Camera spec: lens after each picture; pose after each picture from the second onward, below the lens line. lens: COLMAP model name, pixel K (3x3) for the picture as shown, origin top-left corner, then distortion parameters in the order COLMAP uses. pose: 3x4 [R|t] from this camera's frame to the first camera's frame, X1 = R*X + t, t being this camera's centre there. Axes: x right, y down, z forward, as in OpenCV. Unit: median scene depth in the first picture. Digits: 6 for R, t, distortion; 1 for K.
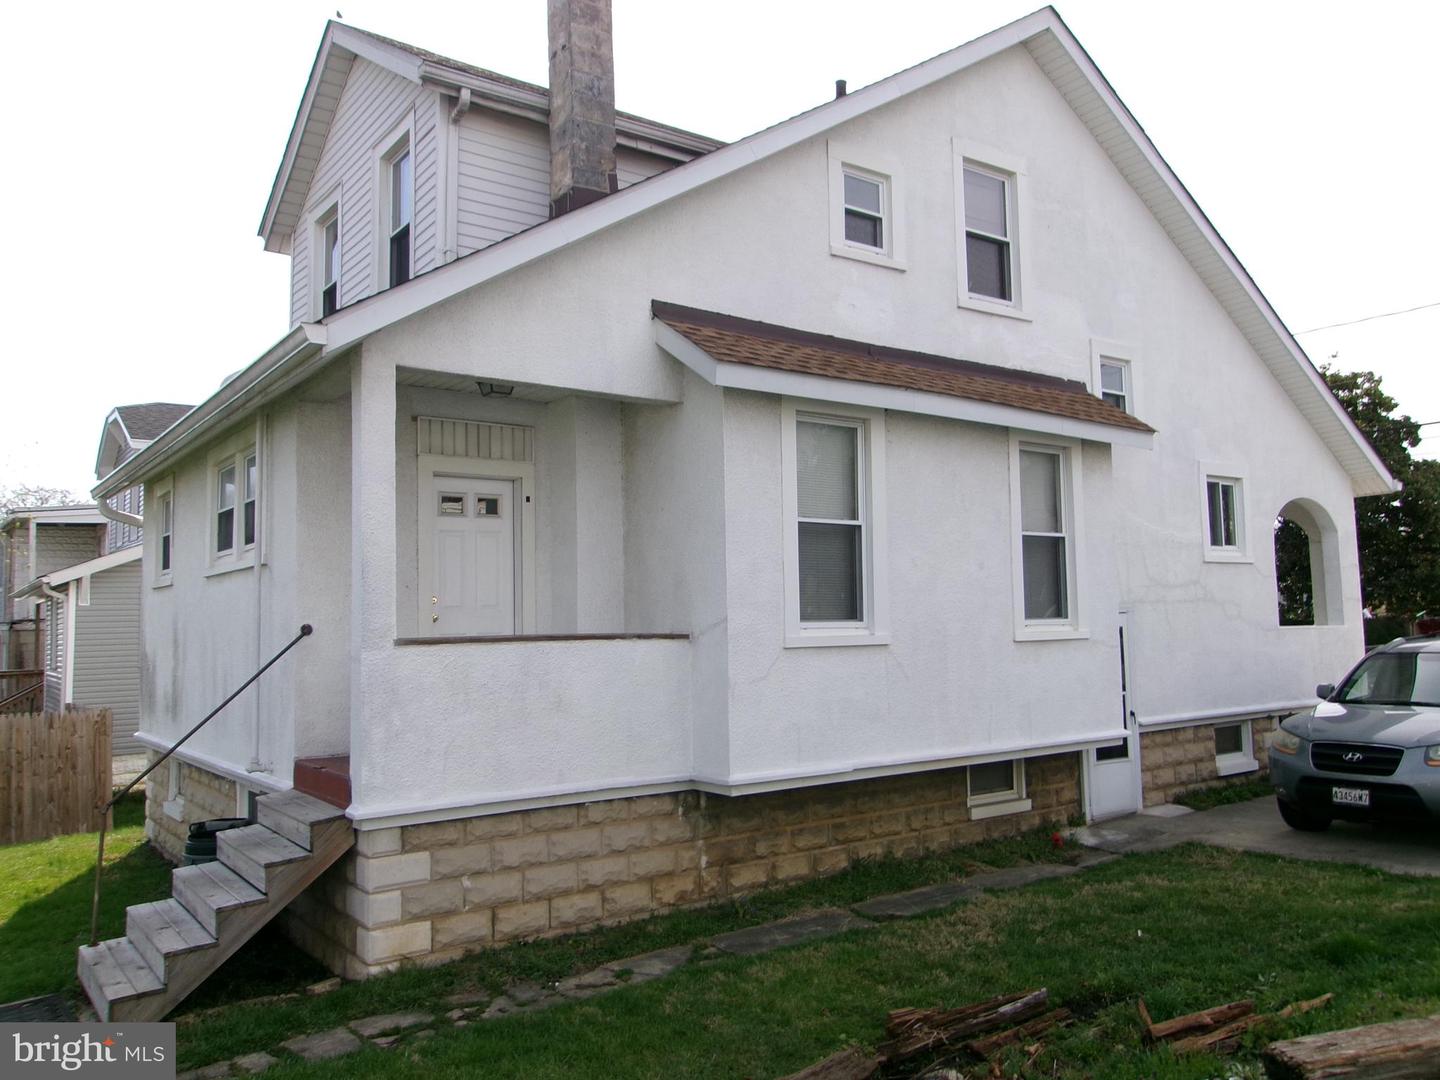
lens RADIAL K [[1114.6, 0, 724.6], [0, 1114.6, 535.0], [0, 0, 1]] dist [0.001789, 0.044666]
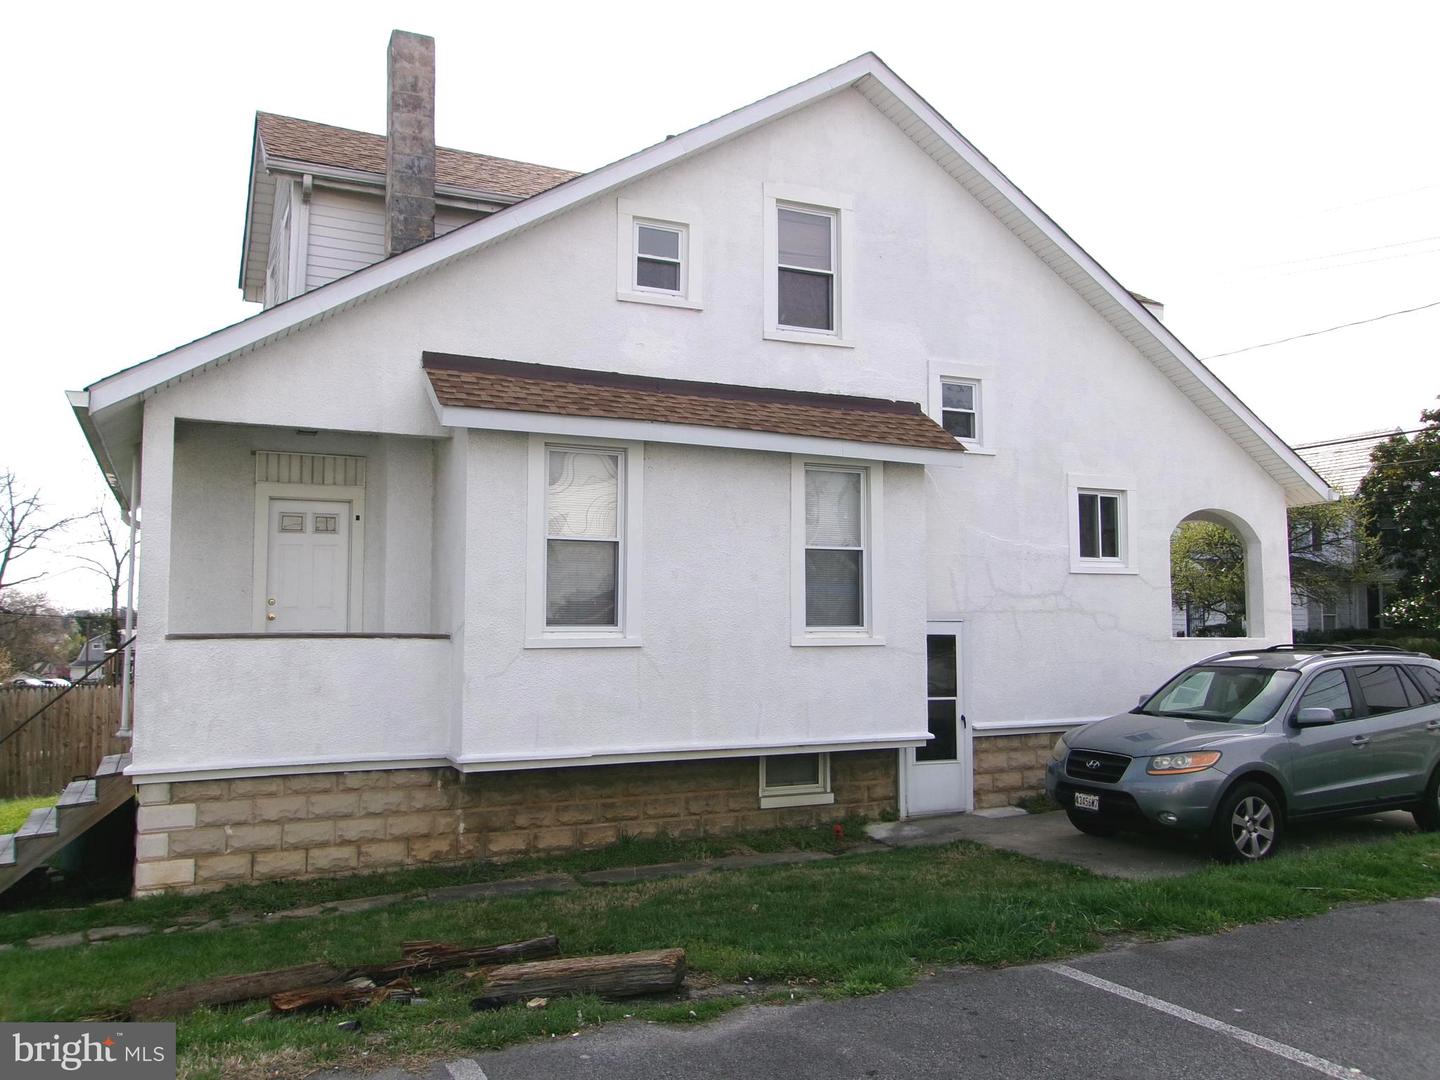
lens RADIAL K [[1114.6, 0, 713.4], [0, 1114.6, 538.8], [0, 0, 1]] dist [0.001789, 0.044666]
pose [[0.980509, 0.004334, -0.196425, 0.421098], [-0.002799, 0.999963, 0.008093, -0.020125], [0.196453, -0.007385, 0.980485, -0.089756]]
